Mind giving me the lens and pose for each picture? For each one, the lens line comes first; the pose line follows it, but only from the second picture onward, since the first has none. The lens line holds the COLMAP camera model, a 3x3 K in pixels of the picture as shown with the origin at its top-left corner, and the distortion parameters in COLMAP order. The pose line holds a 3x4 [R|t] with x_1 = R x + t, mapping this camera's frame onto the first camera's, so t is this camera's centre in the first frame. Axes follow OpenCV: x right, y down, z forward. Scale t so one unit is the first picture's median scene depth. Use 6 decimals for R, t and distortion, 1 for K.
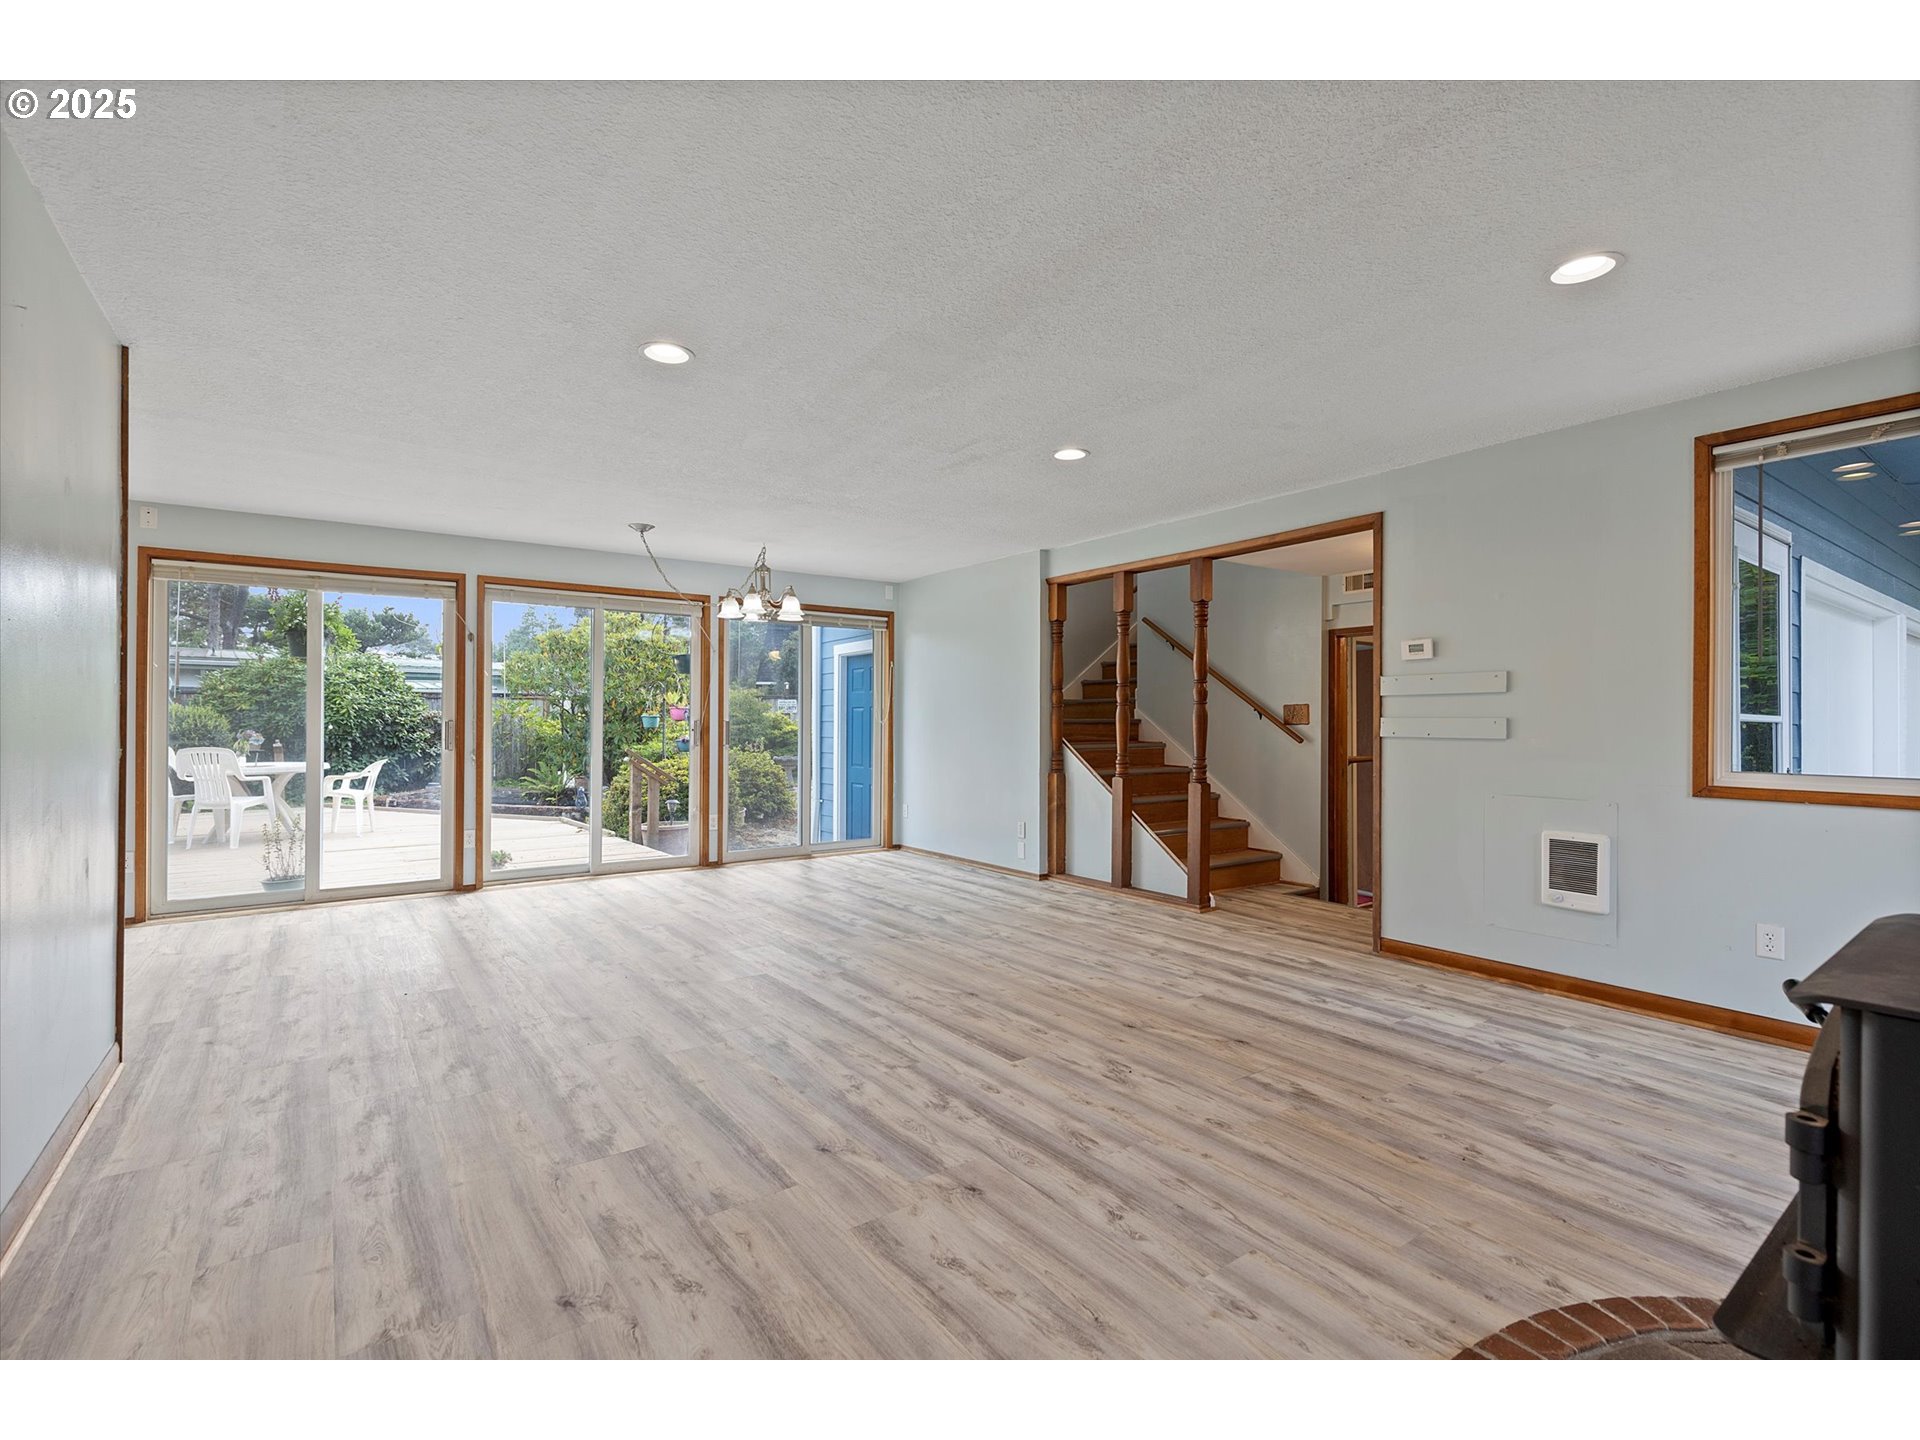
lens RADIAL K [[877.6, 0, 949.6], [0, 877.6, 718.3], [0, 0, 1]] dist [0.009727, -0.000734]
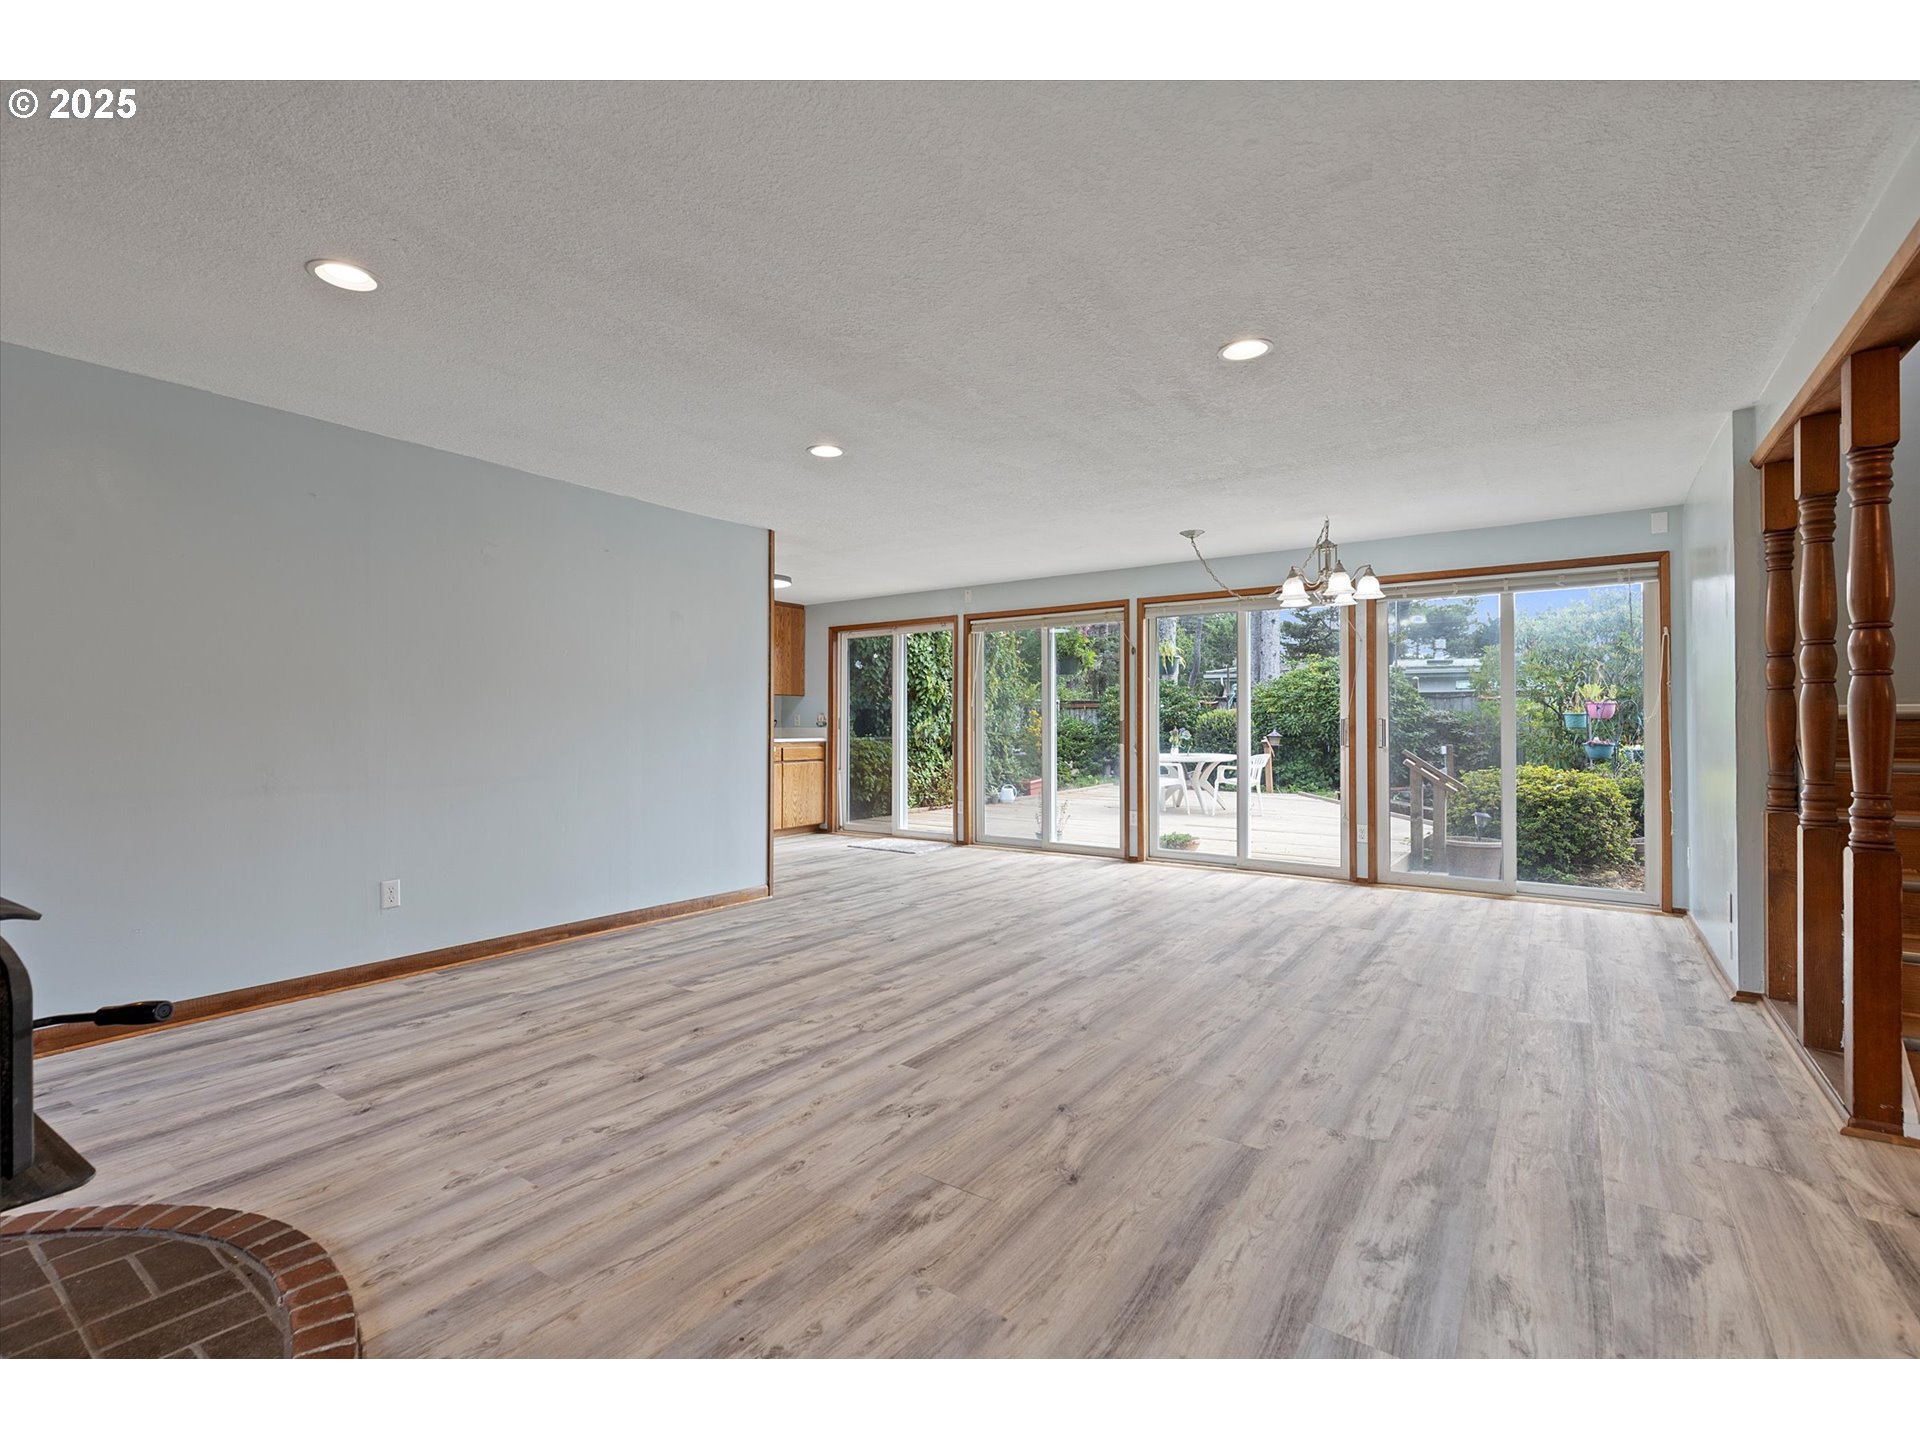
lens RADIAL K [[877.6, 0, 944.5], [0, 877.6, 725.6], [0, 0, 1]] dist [0.009727, -0.000734]
pose [[0.325634, 0.001223, -0.945495, 0.961873], [0.007349, 0.999966, 0.003824, 0.006101], [0.945467, -0.008194, 0.325614, 0.685559]]
